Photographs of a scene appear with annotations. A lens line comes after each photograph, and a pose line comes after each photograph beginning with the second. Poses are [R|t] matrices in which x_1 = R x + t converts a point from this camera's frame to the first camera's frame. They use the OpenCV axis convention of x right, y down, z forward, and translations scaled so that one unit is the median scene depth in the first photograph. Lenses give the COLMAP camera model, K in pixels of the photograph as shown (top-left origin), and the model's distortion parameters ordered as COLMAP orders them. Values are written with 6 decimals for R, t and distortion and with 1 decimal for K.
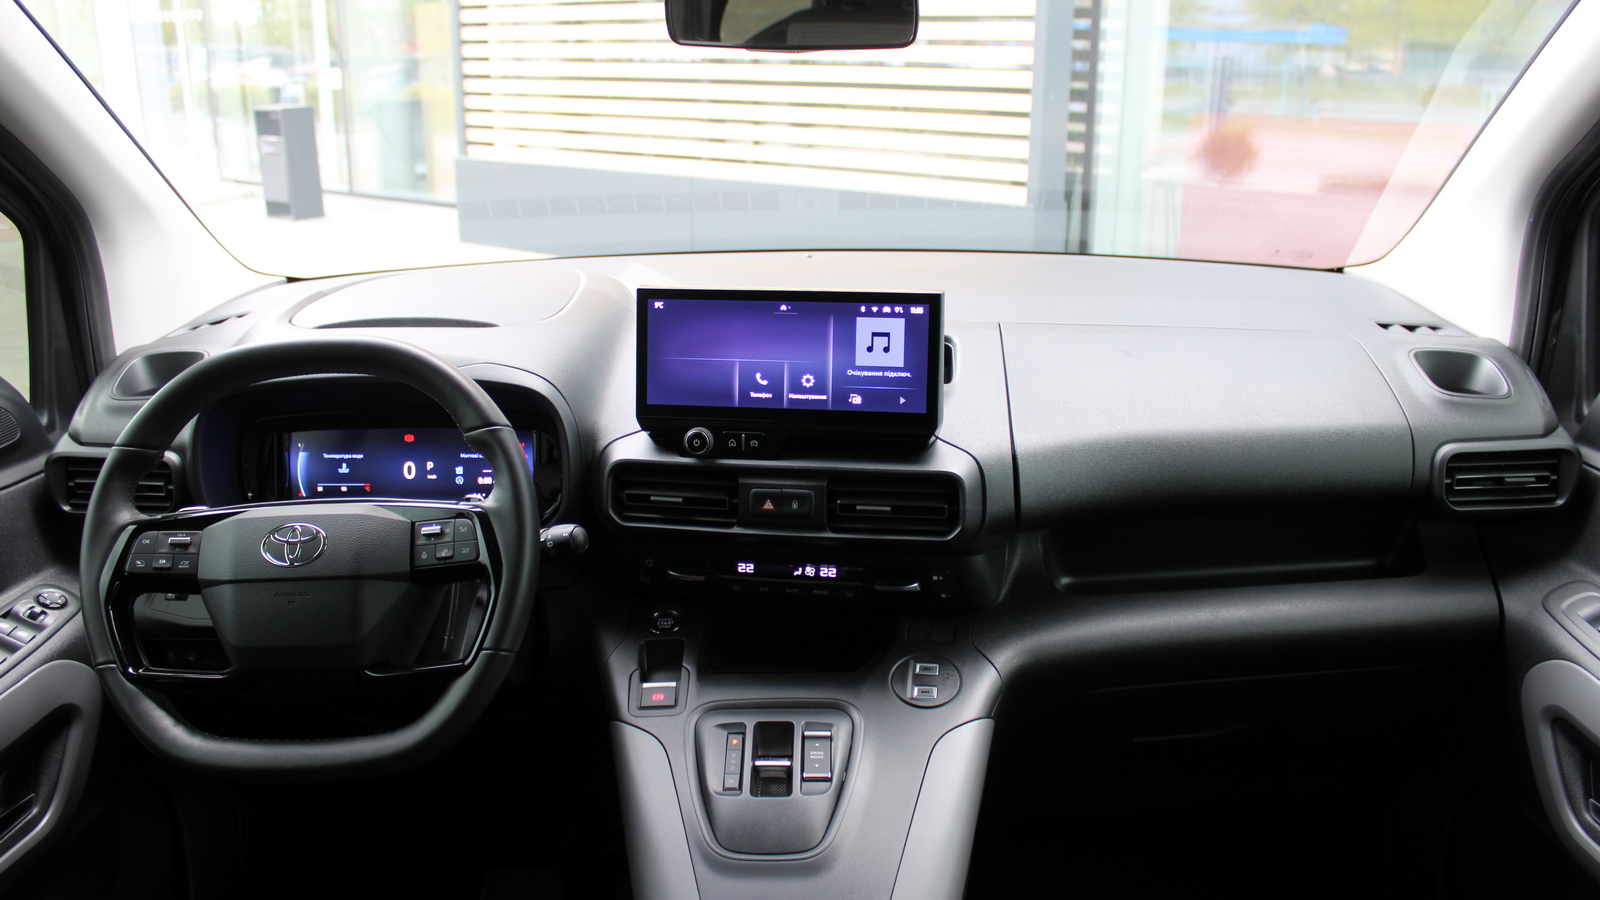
lens RADIAL K [[1301.6, 0, 796.8], [0, 1301.6, 448.8], [0, 0, 1]] dist [-0.168813, 0.150711]
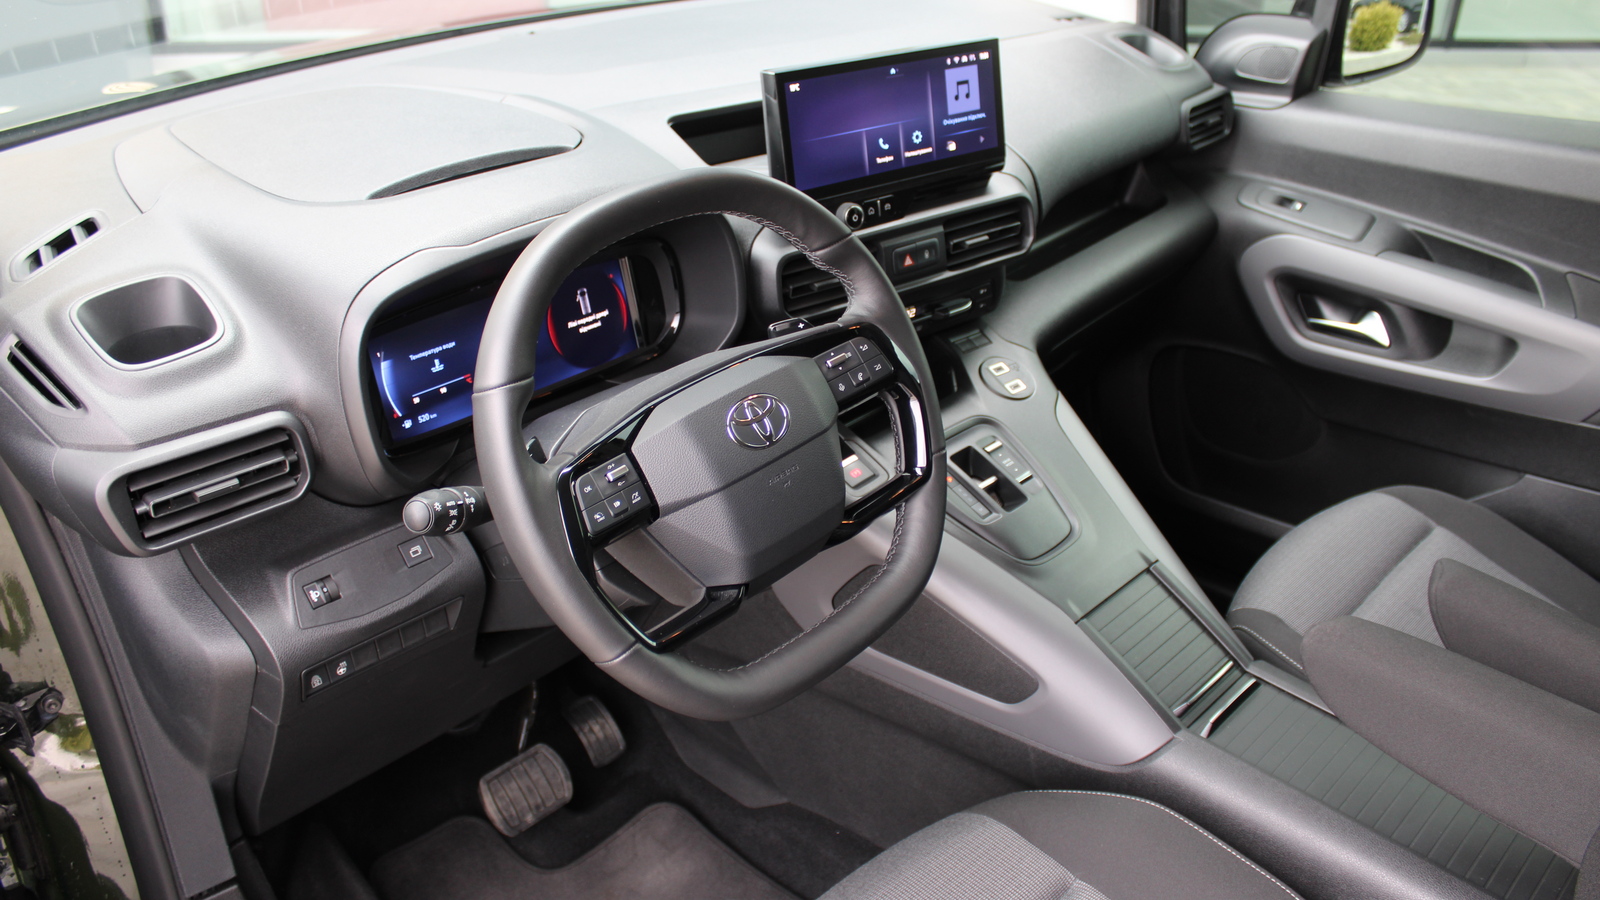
lens RADIAL K [[1301.6, 0, 796.8], [0, 1301.6, 448.8], [0, 0, 1]] dist [-0.168813, 0.150711]
pose [[0.684870, -0.339787, 0.644591, -0.815169], [0.202669, 0.938541, 0.279405, -0.126217], [-0.699913, -0.060717, 0.711642, 0.307037]]
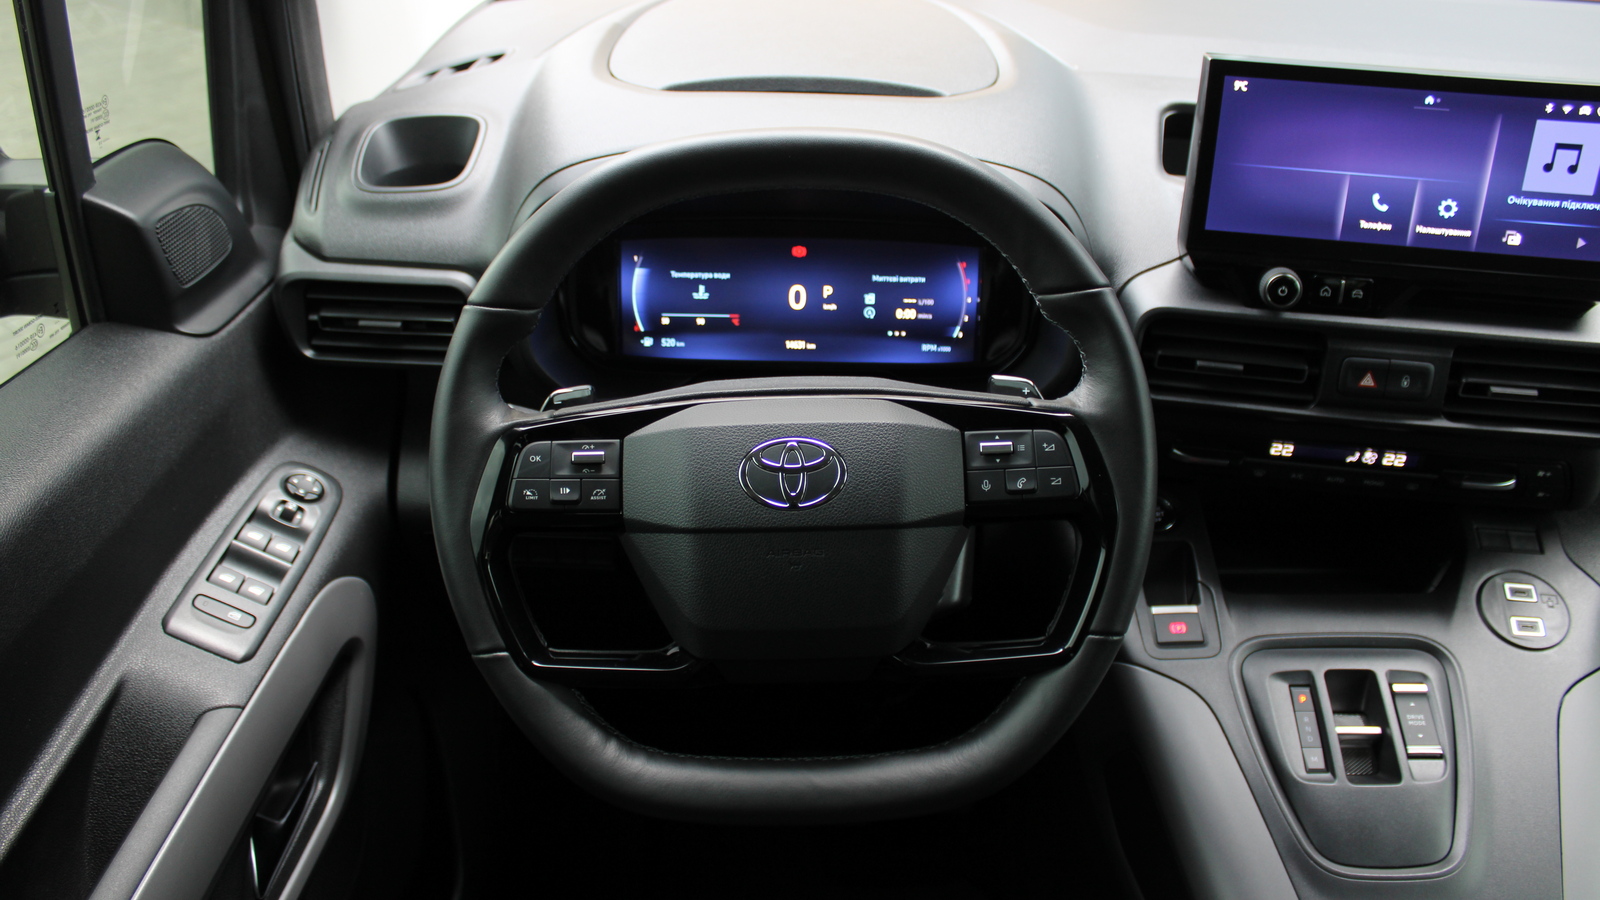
lens RADIAL K [[1301.6, 0, 796.8], [0, 1301.6, 448.8], [0, 0, 1]] dist [-0.168813, 0.150711]
pose [[0.999714, 0.018356, 0.015322, -0.346749], [-0.021387, 0.973023, 0.229714, -0.073508], [-0.010692, -0.229976, 0.973137, 0.318899]]
